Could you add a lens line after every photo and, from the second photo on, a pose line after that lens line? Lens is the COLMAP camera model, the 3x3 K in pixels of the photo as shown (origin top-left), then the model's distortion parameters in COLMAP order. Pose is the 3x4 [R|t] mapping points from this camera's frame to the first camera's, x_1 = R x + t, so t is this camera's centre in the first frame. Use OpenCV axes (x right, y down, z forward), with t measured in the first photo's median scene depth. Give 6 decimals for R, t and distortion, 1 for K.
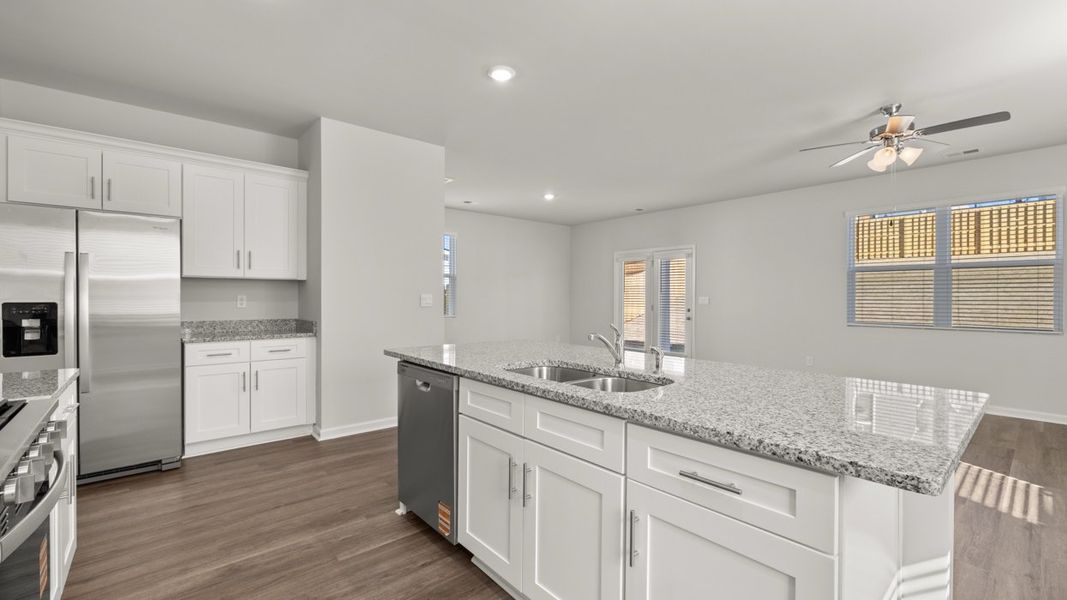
lens RADIAL K [[443.9, 0, 535.2], [0, 443.9, 299.7], [0, 0, 1]] dist [-0.001331, -0.000970]
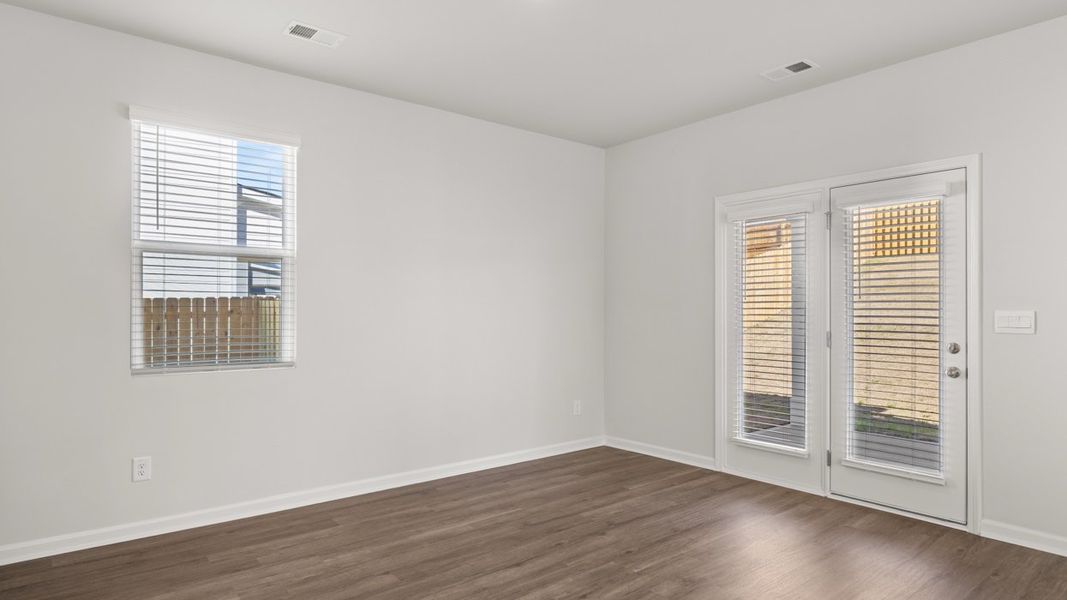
lens RADIAL K [[589.8, 0, 533.6], [0, 589.8, 308.1], [0, 0, 1]] dist [-0.006616, 0.002313]
pose [[0.999326, -0.000423, -0.036697, 0.086105], [0.000042, 0.999946, -0.010382, -0.007214], [0.036699, 0.010373, 0.999273, 1.209133]]
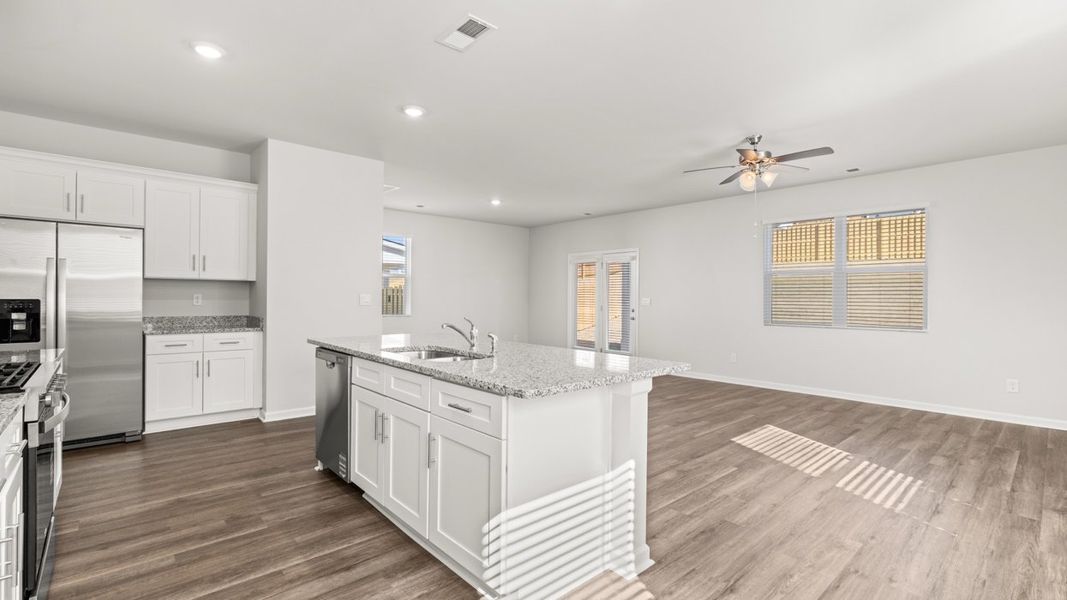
lens RADIAL K [[473.8, 0, 533.6], [0, 473.8, 298.3], [0, 0, 1]] dist [-0.008398, 0.000606]
pose [[0.999857, 0.005222, 0.016082, 0.211240], [-0.005150, 0.999977, -0.004488, 0.001665], [-0.016105, 0.004404, 0.999861, -0.259443]]
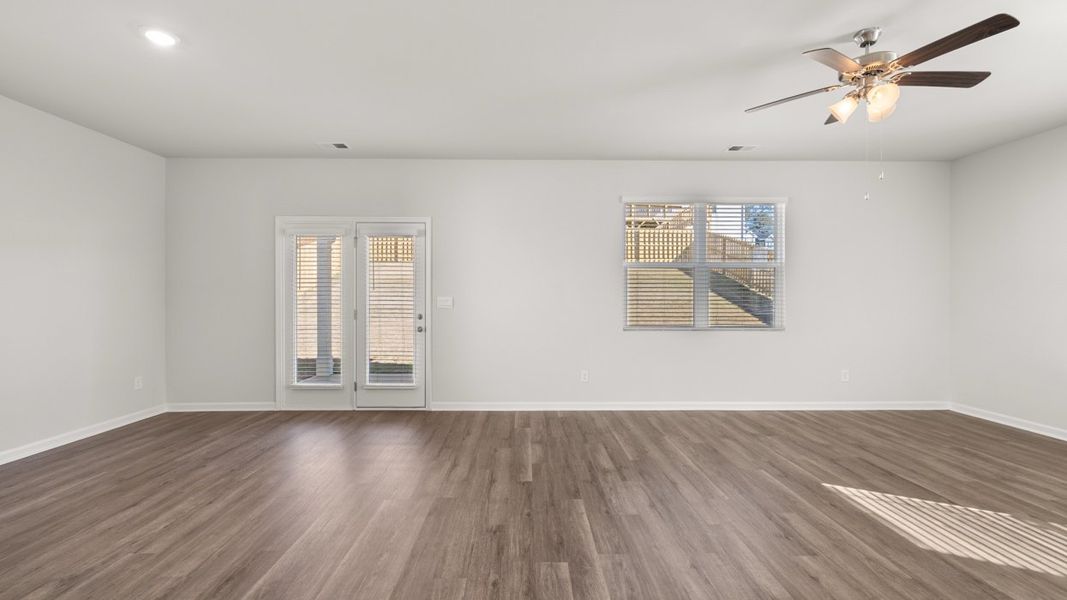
lens RADIAL K [[443.9, 0, 527.9], [0, 443.9, 300.2], [0, 0, 1]] dist [-0.001331, -0.000970]
pose [[0.647481, -0.004182, 0.762070, -0.116314], [0.004236, 0.999989, 0.001889, -0.004210], [-0.762070, 0.002005, 0.647492, 1.024674]]
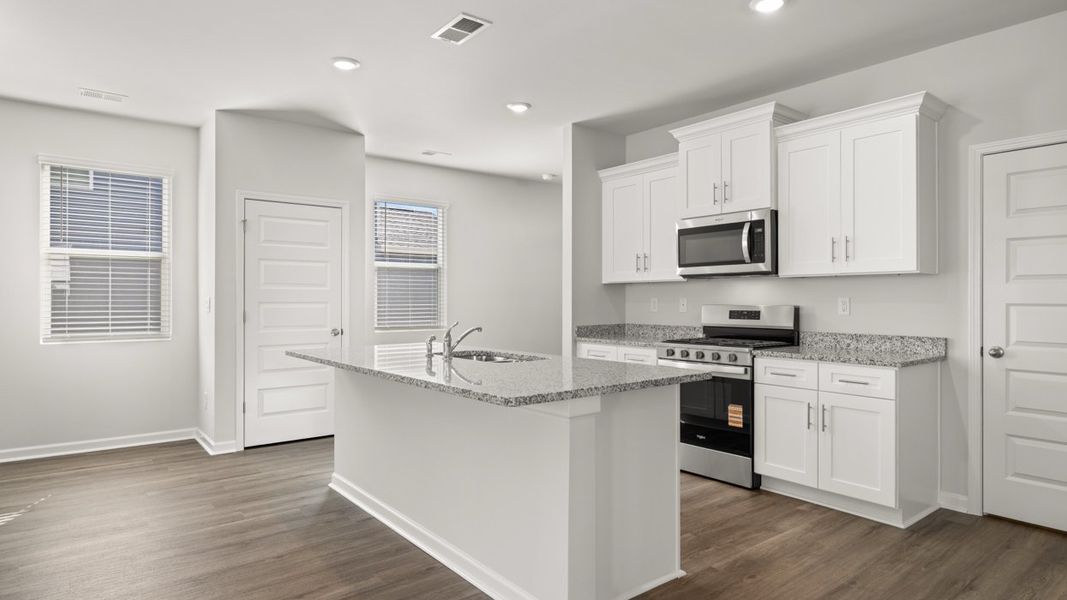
lens RADIAL K [[589.8, 0, 535.6], [0, 589.8, 295.3], [0, 0, 1]] dist [-0.006616, 0.002313]
pose [[-0.999149, -0.003910, 0.041060, -0.068066], [-0.004018, 0.999989, -0.002536, -0.009669], [-0.041050, -0.002699, -0.999153, 1.571733]]
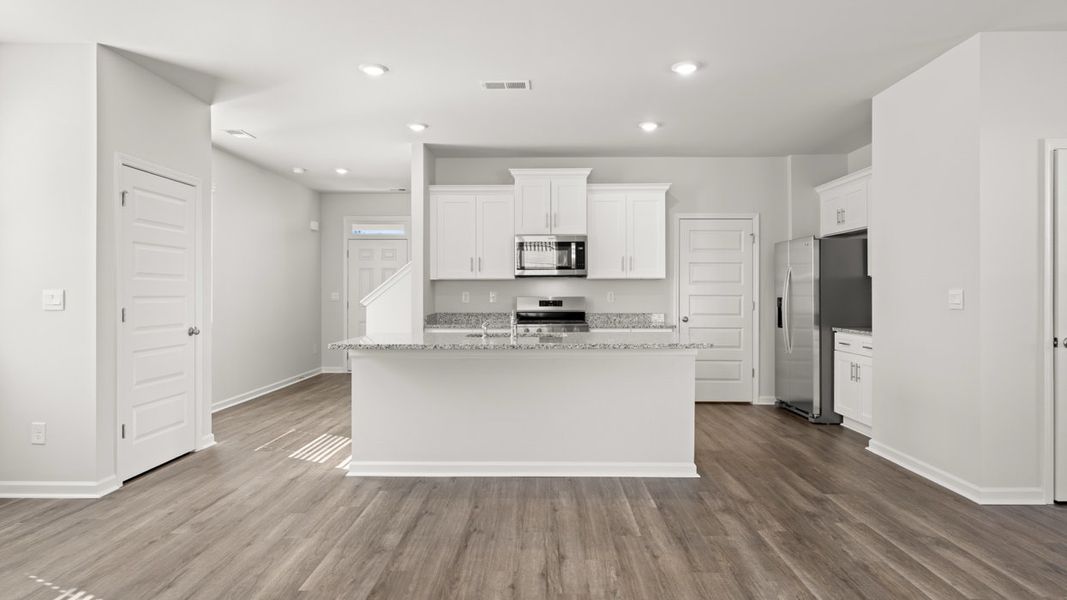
lens RADIAL K [[589.8, 0, 528.3], [0, 589.8, 295.9], [0, 0, 1]] dist [-0.006616, 0.002313]
pose [[-0.672235, -0.000201, -0.740338, 1.036545], [-0.005657, 0.999972, 0.004865, -0.004494], [0.740316, 0.007458, -0.672218, 1.490154]]
